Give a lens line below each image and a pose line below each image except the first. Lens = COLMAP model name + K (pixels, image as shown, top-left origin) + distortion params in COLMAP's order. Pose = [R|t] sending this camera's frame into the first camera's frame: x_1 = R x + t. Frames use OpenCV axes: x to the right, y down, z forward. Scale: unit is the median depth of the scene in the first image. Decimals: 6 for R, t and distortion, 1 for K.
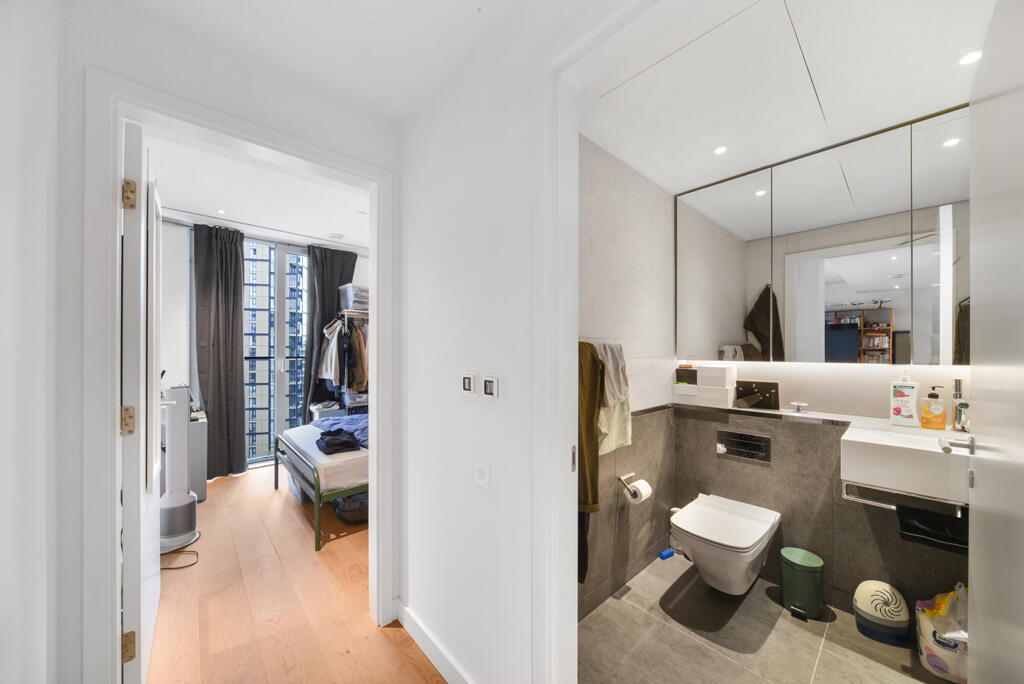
lens RADIAL K [[360.4, 0, 518.4], [0, 360.4, 346.6], [0, 0, 1]] dist [-0.014240, 0.000001]
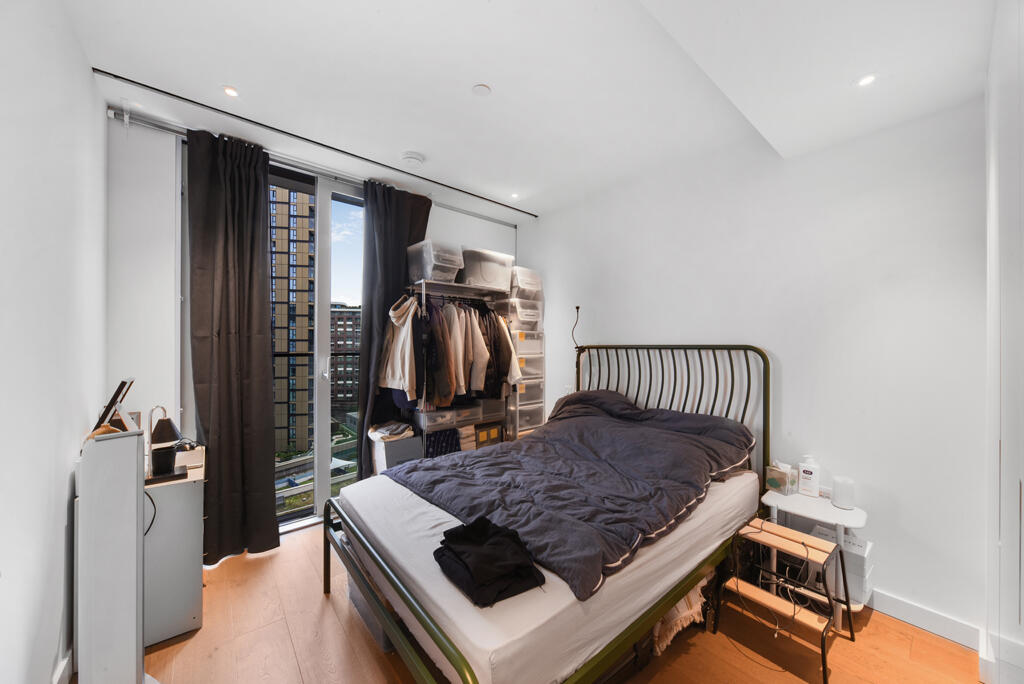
lens RADIAL K [[370.3, 0, 511.9], [0, 370.3, 339.4], [0, 0, 1]] dist [-0.001745, -0.000027]
pose [[0.997993, 0.000170, -0.063322, -0.289957], [-0.000313, 0.999997, -0.002244, 0.004120], [0.063322, 0.002260, 0.997991, 0.365362]]
